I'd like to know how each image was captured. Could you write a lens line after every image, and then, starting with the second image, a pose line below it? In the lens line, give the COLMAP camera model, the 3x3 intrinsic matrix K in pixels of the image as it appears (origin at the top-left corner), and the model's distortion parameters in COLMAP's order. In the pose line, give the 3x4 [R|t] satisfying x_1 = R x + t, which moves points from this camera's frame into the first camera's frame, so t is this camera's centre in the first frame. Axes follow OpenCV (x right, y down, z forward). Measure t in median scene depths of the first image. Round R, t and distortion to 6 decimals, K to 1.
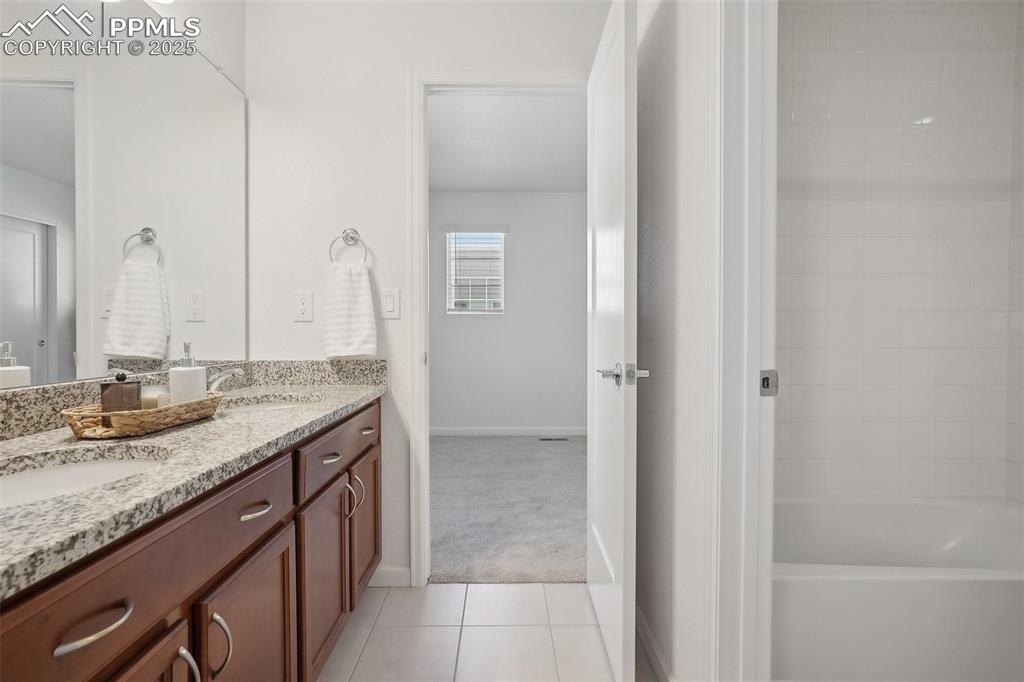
lens RADIAL K [[523.4, 0, 510.9], [0, 523.4, 338.9], [0, 0, 1]] dist [-0.026611, 0.011605]
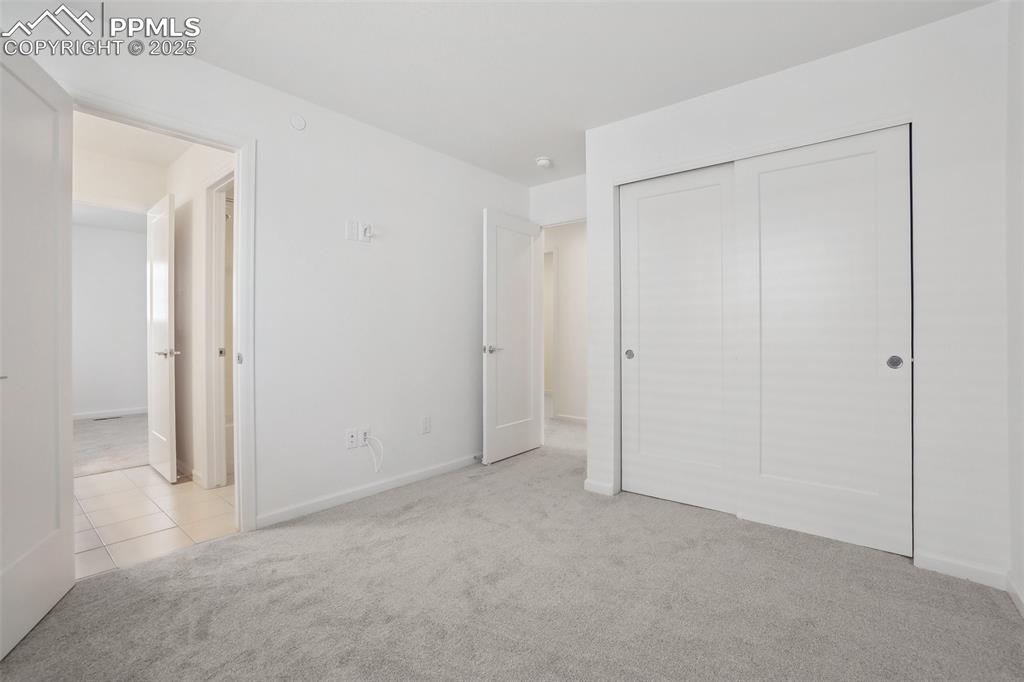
lens RADIAL K [[444.7, 0, 509.0], [0, 444.7, 339.3], [0, 0, 1]] dist [-0.035607, 0.001909]
pose [[0.661957, -0.012249, 0.749442, -0.265943], [0.014458, 0.999889, 0.003572, 0.016699], [-0.749402, 0.008471, 0.662061, -1.603113]]
